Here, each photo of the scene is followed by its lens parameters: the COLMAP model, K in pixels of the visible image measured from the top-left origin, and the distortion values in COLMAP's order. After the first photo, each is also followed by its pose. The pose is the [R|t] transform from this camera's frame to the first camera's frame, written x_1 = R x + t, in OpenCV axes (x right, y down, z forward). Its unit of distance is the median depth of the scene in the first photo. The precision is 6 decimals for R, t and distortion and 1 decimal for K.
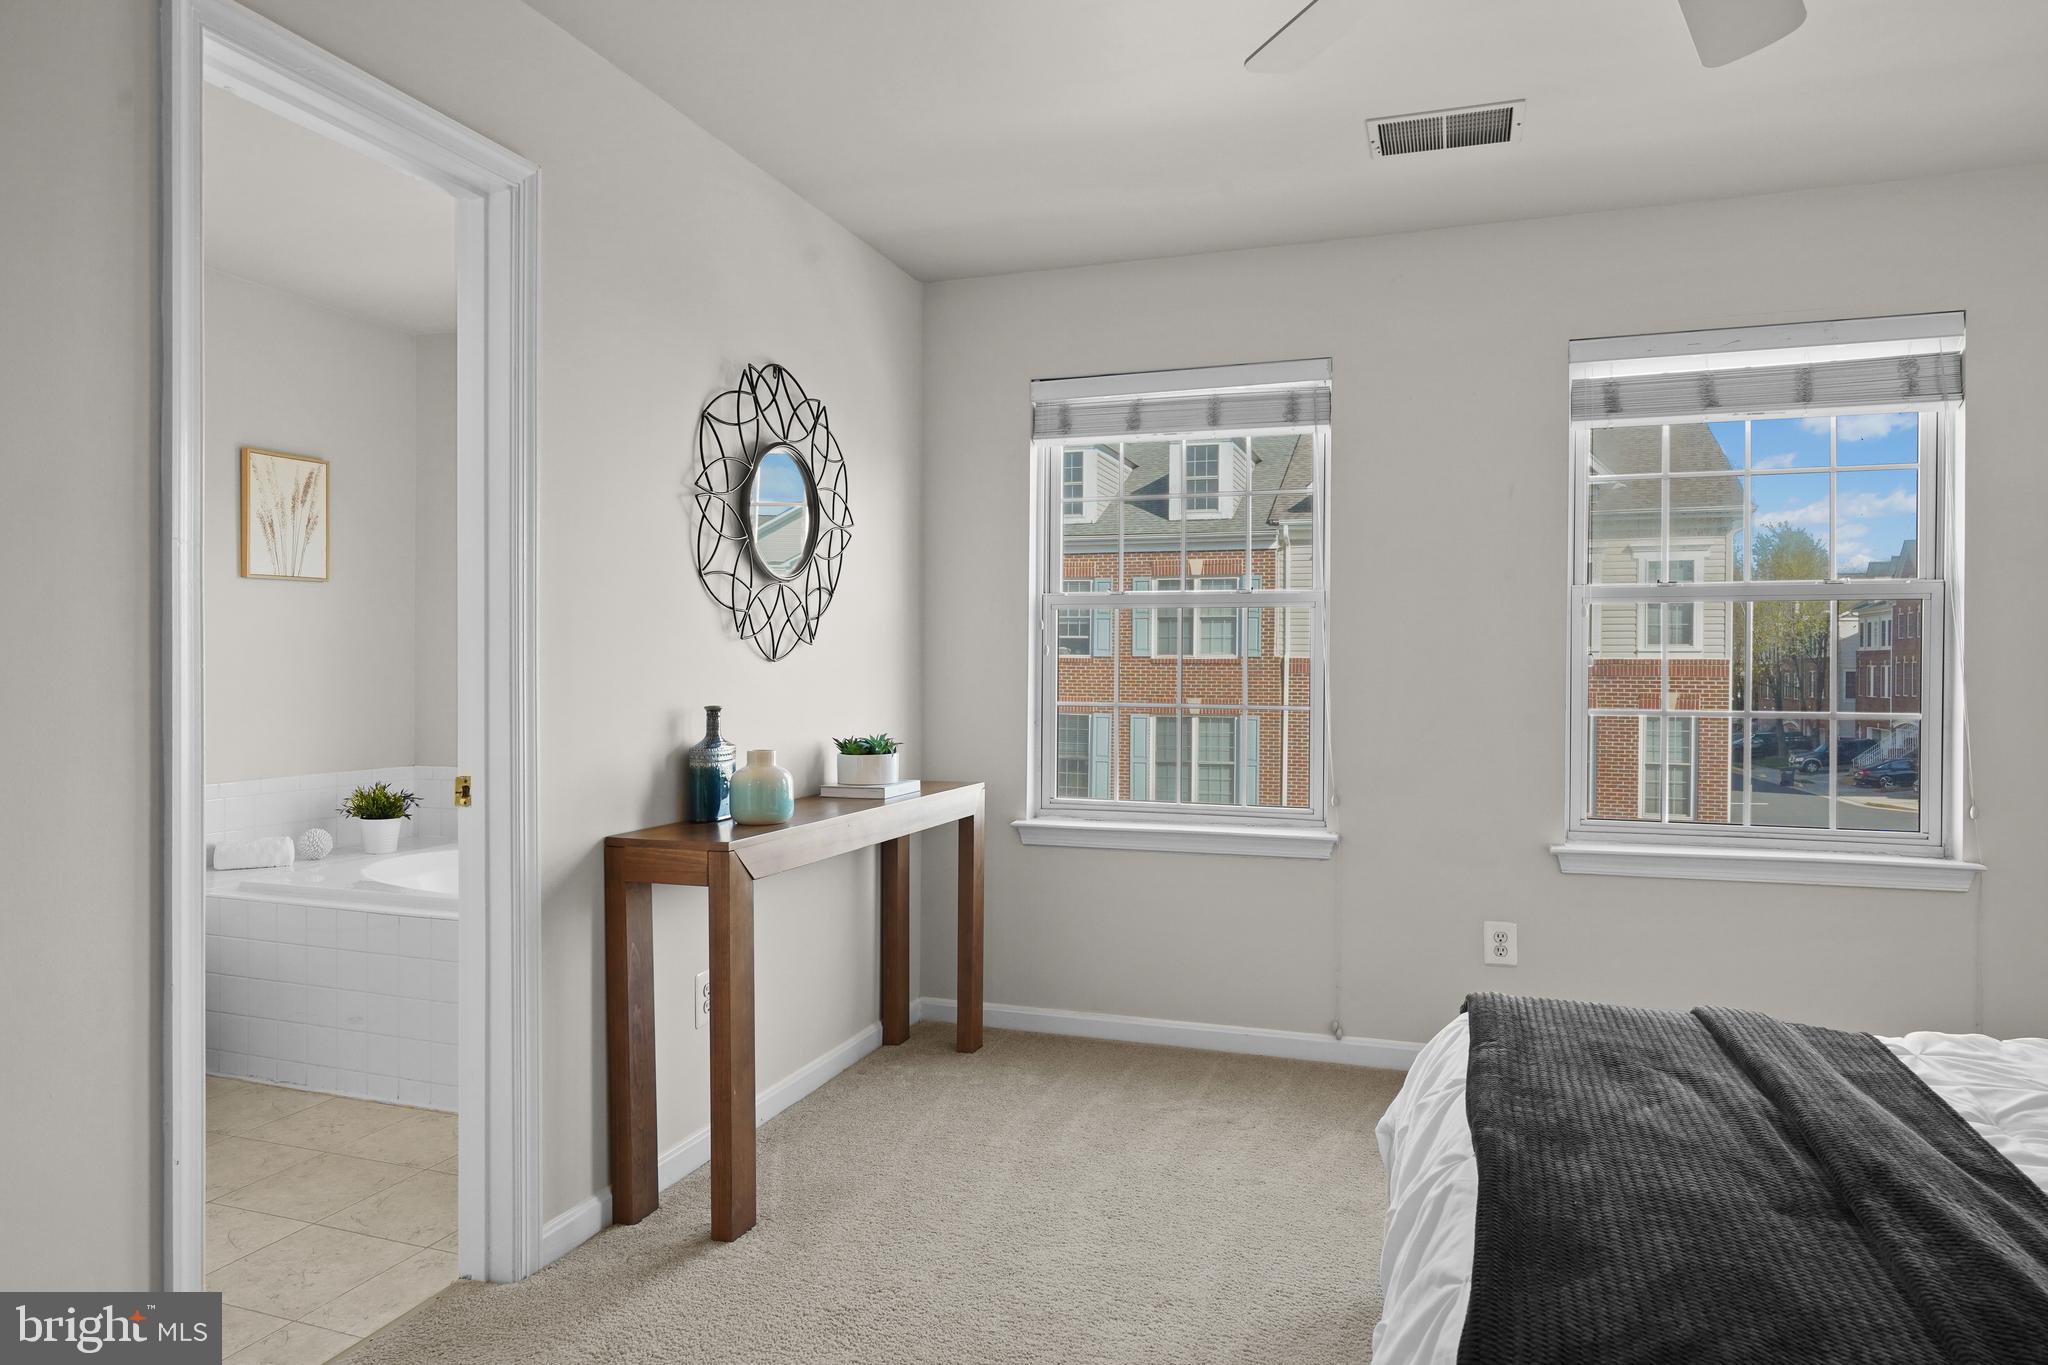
lens RADIAL K [[1265.5, 0, 1024.7], [0, 1265.5, 675.2], [0, 0, 1]] dist [-0.002325, -0.000491]
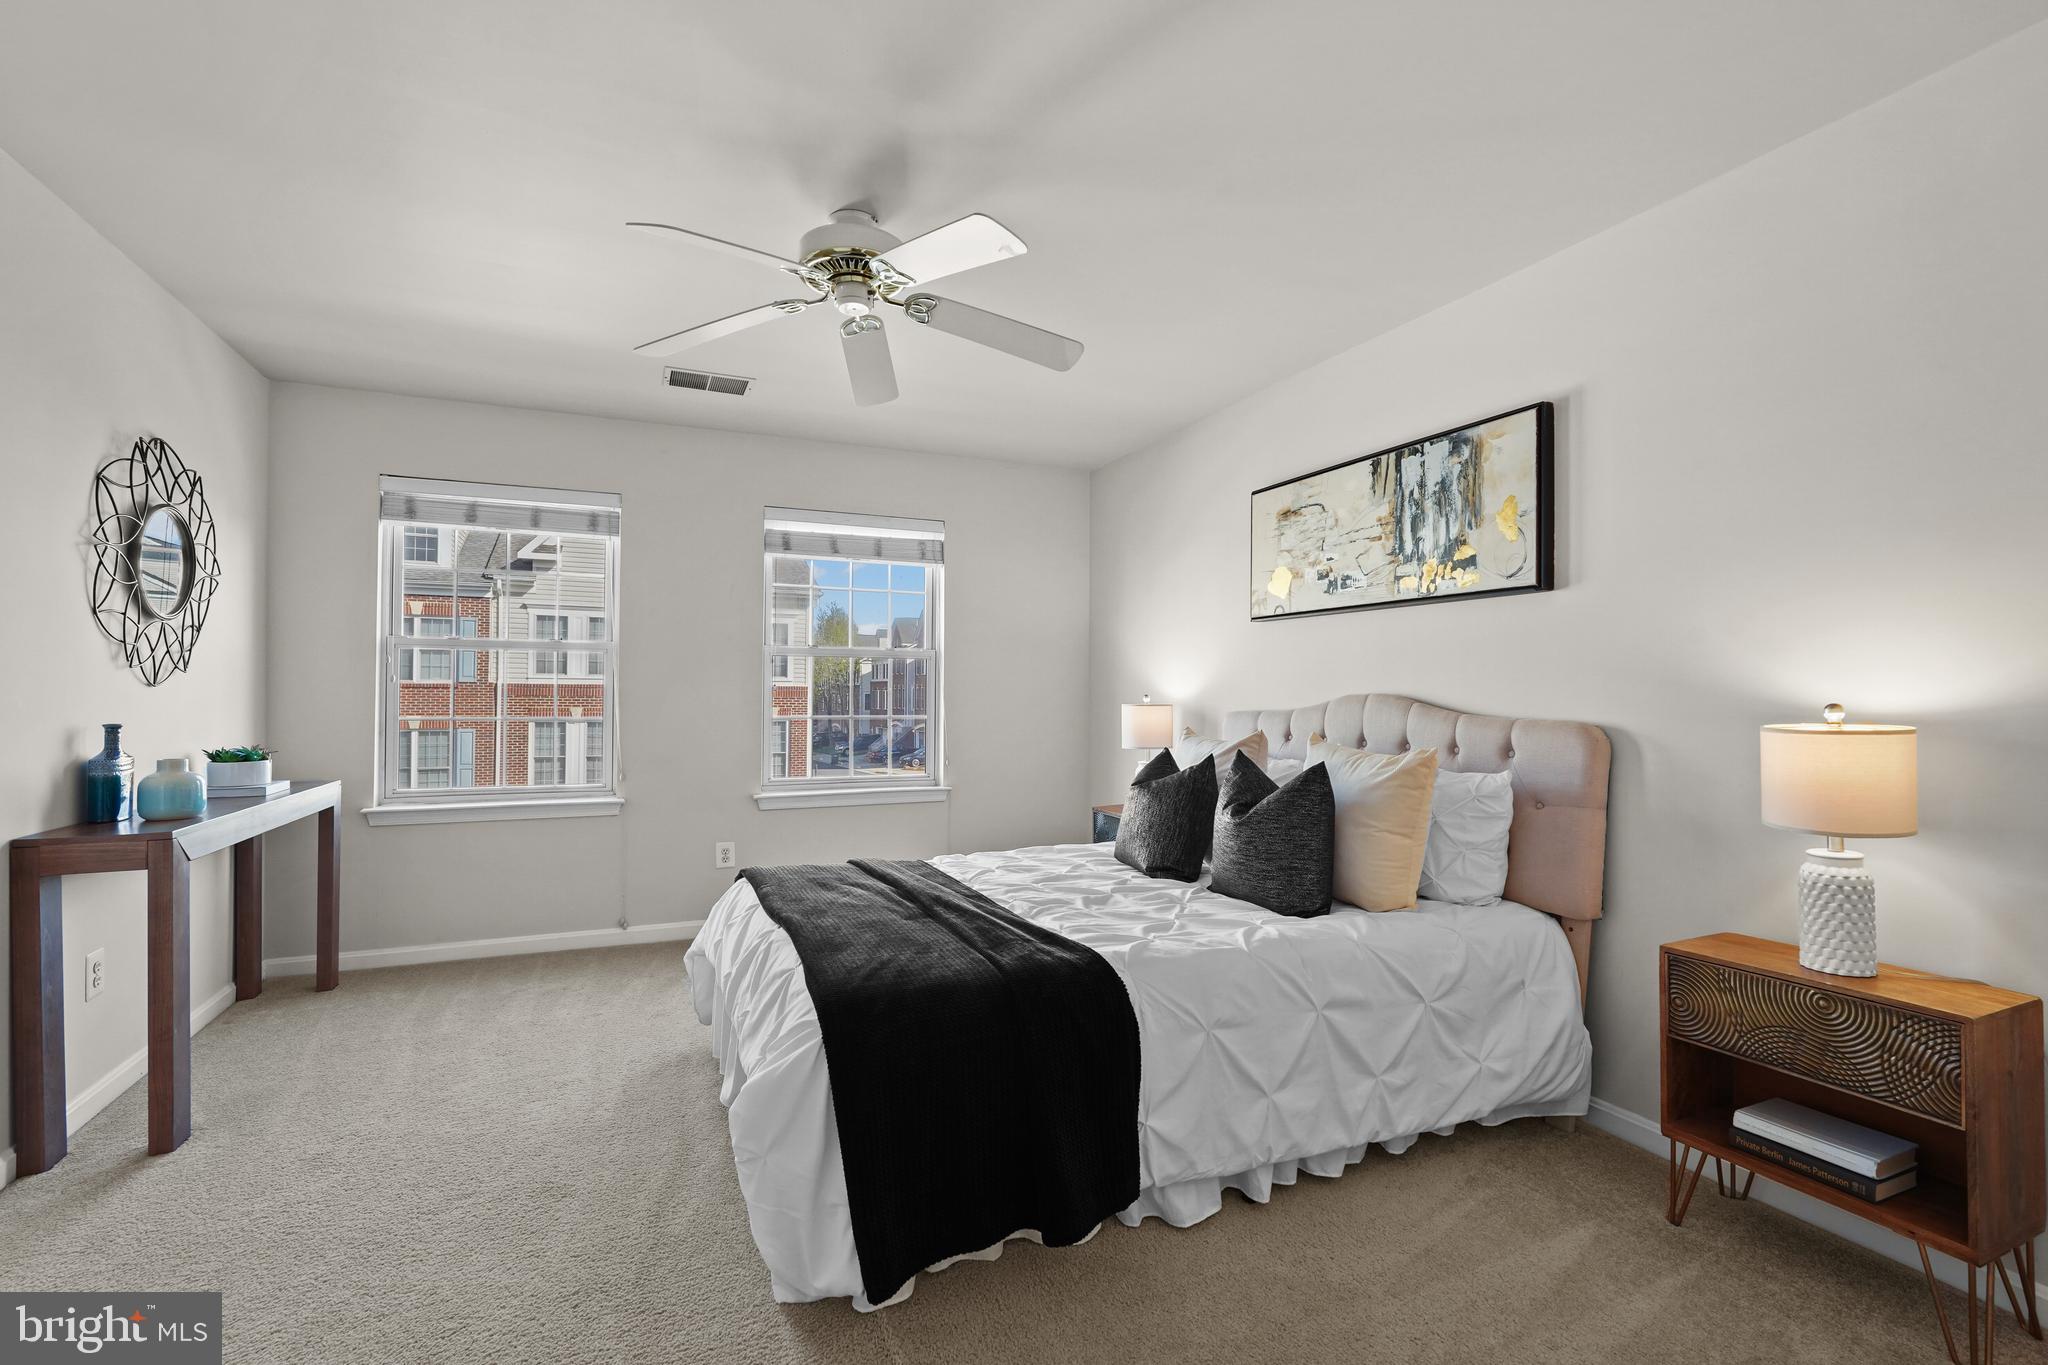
lens RADIAL K [[903.9, 0, 1015.4], [0, 903.9, 699.1], [0, 0, 1]] dist [-0.027158, 0.010163]
pose [[0.736232, -0.003460, 0.676720, -0.168039], [0.001353, 0.999992, 0.003641, -0.000876], [-0.676728, -0.001765, 0.736231, -0.166195]]
